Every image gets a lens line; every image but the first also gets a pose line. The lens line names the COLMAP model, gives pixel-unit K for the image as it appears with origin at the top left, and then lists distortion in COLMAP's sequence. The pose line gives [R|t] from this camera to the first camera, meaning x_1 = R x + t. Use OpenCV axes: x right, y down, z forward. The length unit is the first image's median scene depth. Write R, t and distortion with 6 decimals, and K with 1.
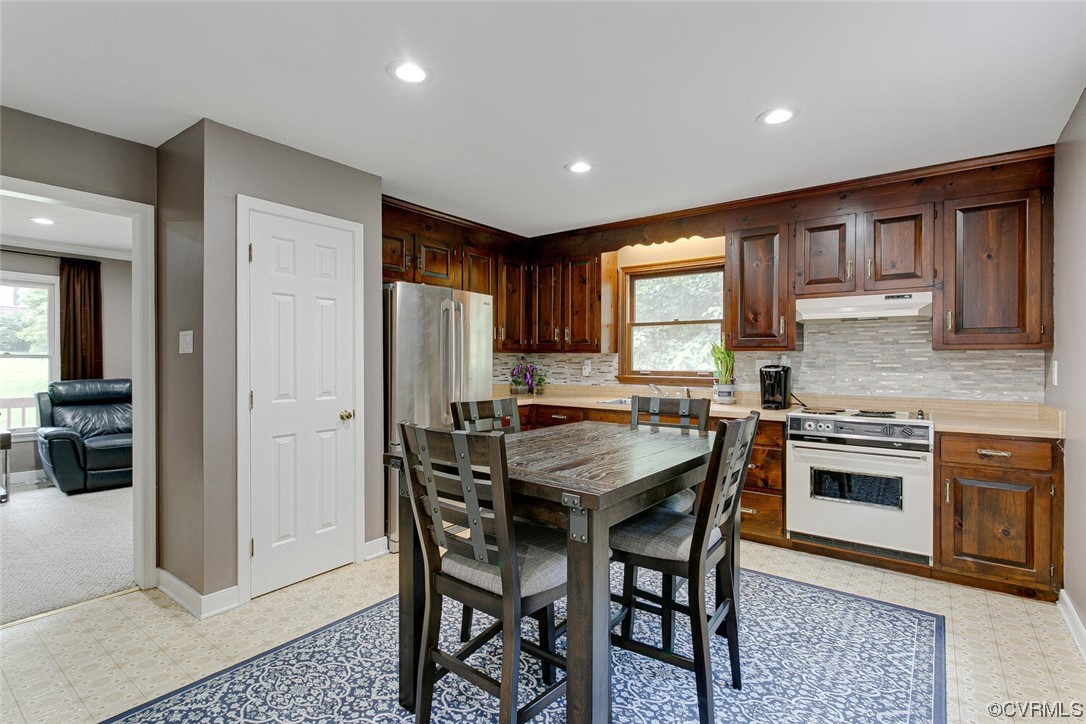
lens RADIAL K [[519.5, 0, 541.6], [0, 519.5, 347.0], [0, 0, 1]] dist [0.000706, -0.000887]
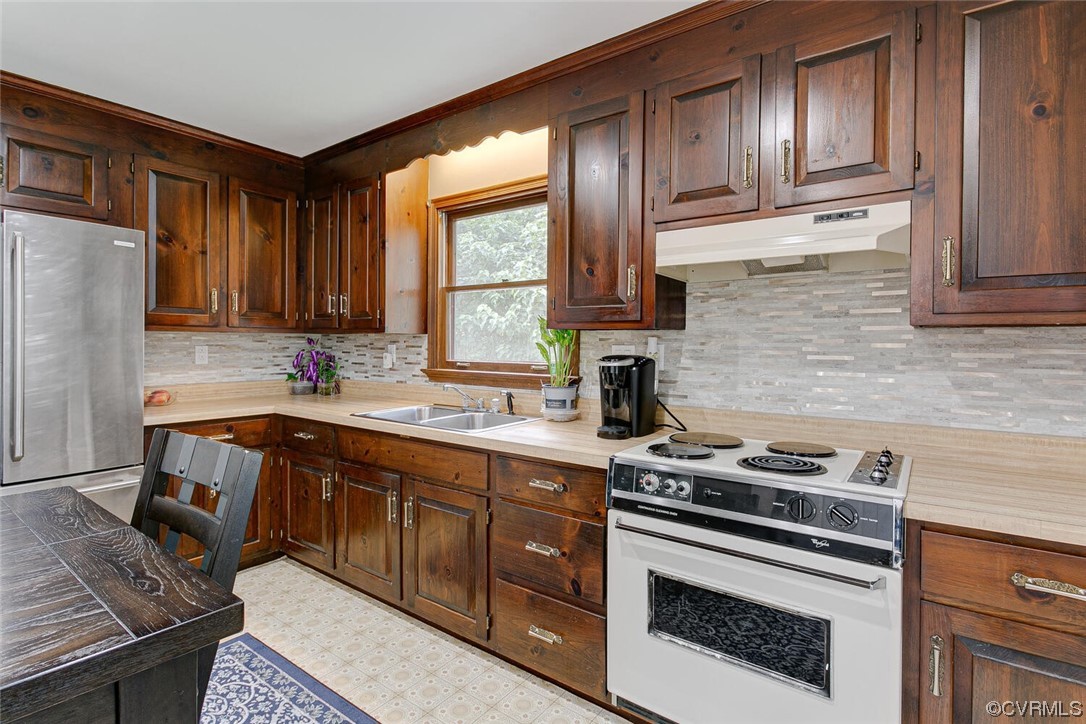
lens RADIAL K [[523.8, 0, 523.6], [0, 523.8, 342.0], [0, 0, 1]] dist [-0.004149, -0.000265]
pose [[0.999993, 0.003399, -0.001288, 0.340522], [-0.003370, 0.999746, 0.022294, 0.008844], [0.001364, -0.022290, 0.999751, 0.443040]]
